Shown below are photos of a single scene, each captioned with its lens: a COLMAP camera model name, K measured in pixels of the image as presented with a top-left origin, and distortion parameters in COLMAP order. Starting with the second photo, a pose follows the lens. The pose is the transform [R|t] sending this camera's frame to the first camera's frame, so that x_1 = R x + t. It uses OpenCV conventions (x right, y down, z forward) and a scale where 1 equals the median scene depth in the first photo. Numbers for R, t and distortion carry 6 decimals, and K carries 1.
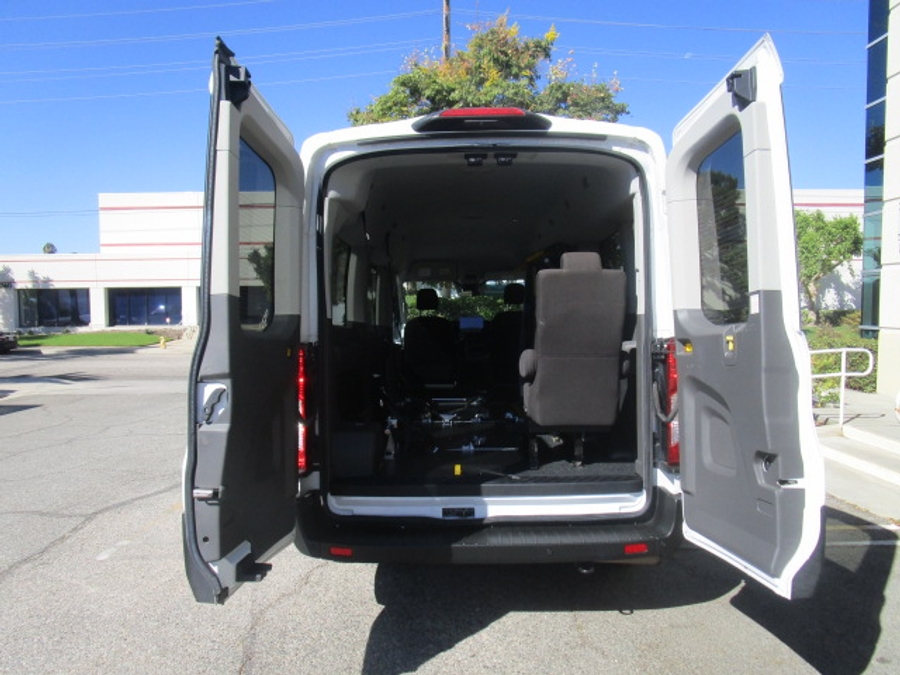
lens RADIAL K [[646.1, 0, 447.6], [0, 646.1, 340.7], [0, 0, 1]] dist [-0.031899, 0.017918]
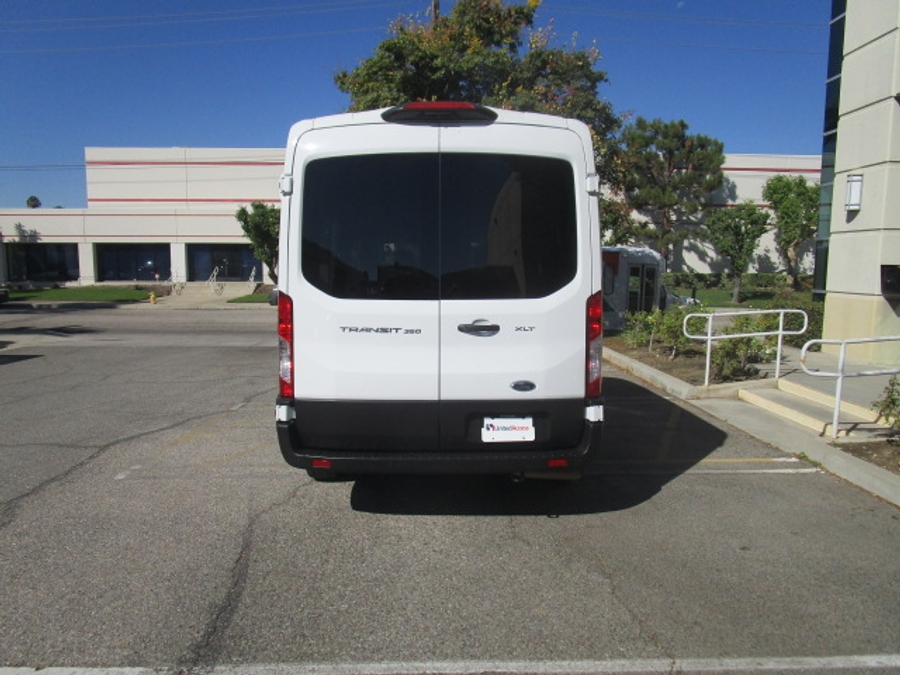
lens RADIAL K [[643.4, 0, 448.8], [0, 643.4, 340.2], [0, 0, 1]] dist [-0.023030, 0.005299]
pose [[0.999748, 0.011208, 0.019449, 0.013391], [-0.012389, 0.998019, 0.061678, 0.002520], [-0.018720, -0.061904, 0.997907, -0.056922]]
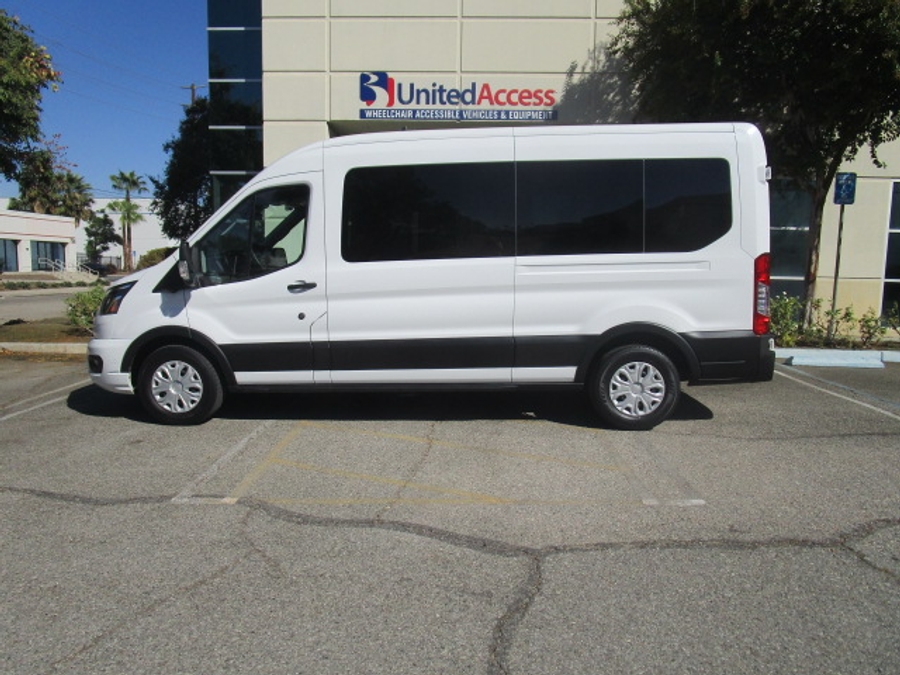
lens RADIAL K [[643.4, 0, 448.8], [0, 643.4, 340.2], [0, 0, 1]] dist [-0.023030, 0.005299]
pose [[0.039694, -0.111027, 0.993024, -0.487277], [0.037850, 0.993261, 0.109541, 0.001882], [-0.998495, 0.033238, 0.043629, 0.449567]]
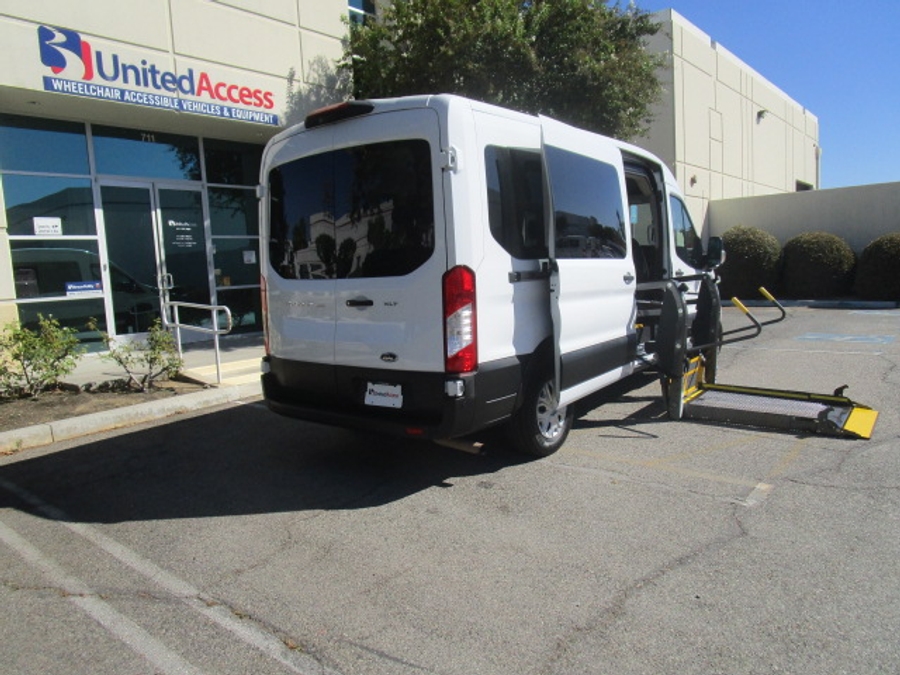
lens RADIAL K [[644.6, 0, 449.9], [0, 644.6, 340.9], [0, 0, 1]] dist [-0.025136, 0.010876]
pose [[-0.764184, -0.025068, 0.644511, -0.271813], [0.093234, 0.984457, 0.148836, -0.024855], [-0.638224, 0.173828, -0.749969, 0.909069]]
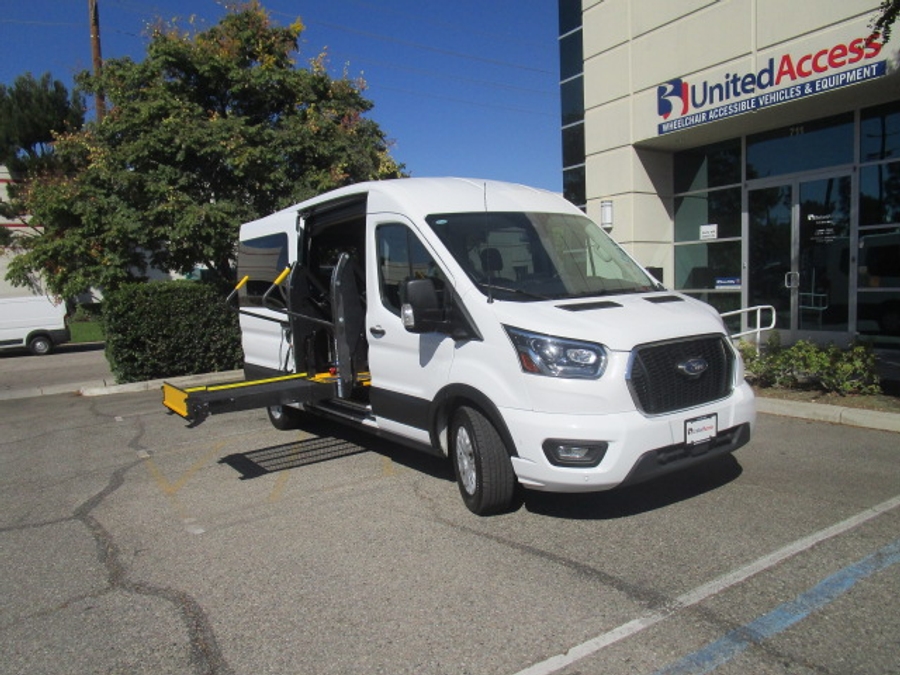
lens RADIAL K [[645.6, 0, 446.5], [0, 645.6, 341.0], [0, 0, 1]] dist [-0.024707, 0.012660]
pose [[0.846508, -0.072037, 0.527479, -0.247398], [0.062315, 0.997399, 0.036210, 0.012099], [-0.528716, 0.002218, 0.848796, -0.012950]]
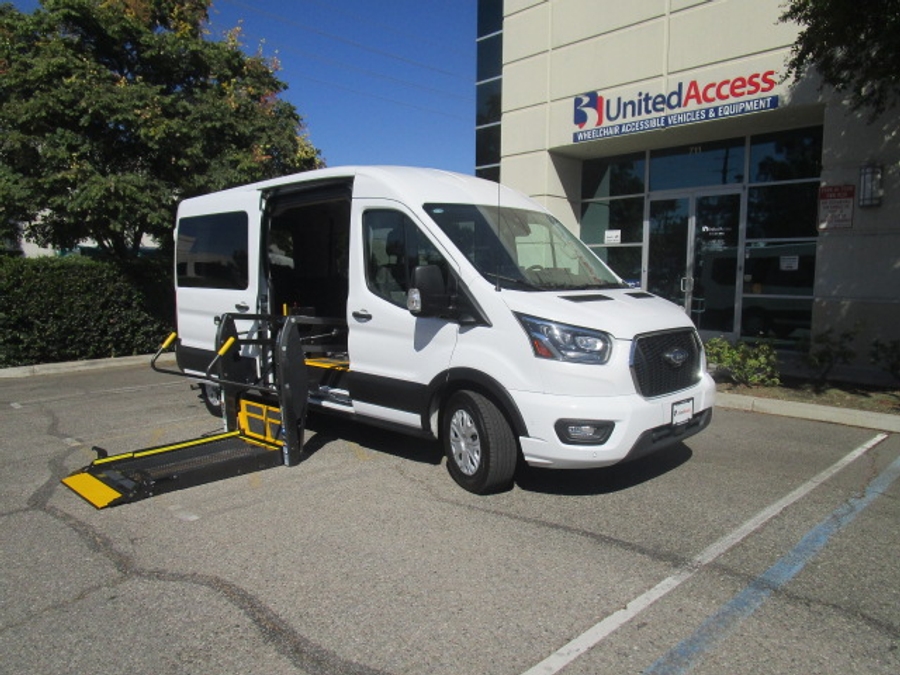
lens RADIAL K [[644.6, 0, 449.9], [0, 644.6, 340.9], [0, 0, 1]] dist [-0.025136, 0.010876]
pose [[0.724600, -0.056113, 0.686882, -0.310072], [0.026125, 0.998200, 0.053986, 0.013190], [-0.688675, -0.021174, 0.724761, 0.021943]]
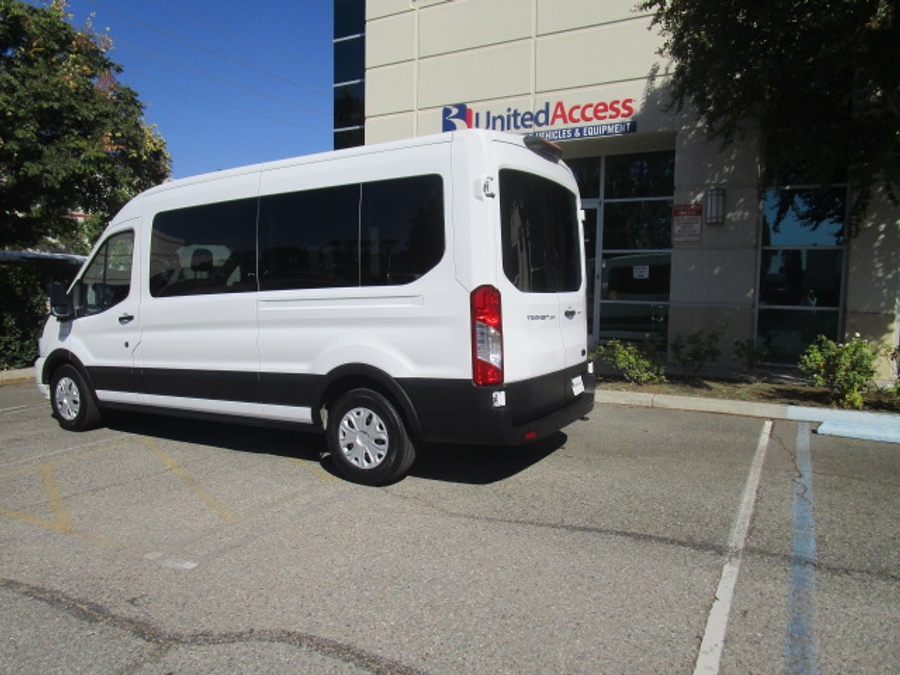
lens RADIAL K [[644.6, 0, 449.9], [0, 644.6, 340.9], [0, 0, 1]] dist [-0.025136, 0.010876]
pose [[0.489155, -0.062118, 0.869982, -0.365277], [0.033308, 0.998063, 0.052536, 0.009567], [-0.871561, 0.003279, 0.490276, 0.111878]]
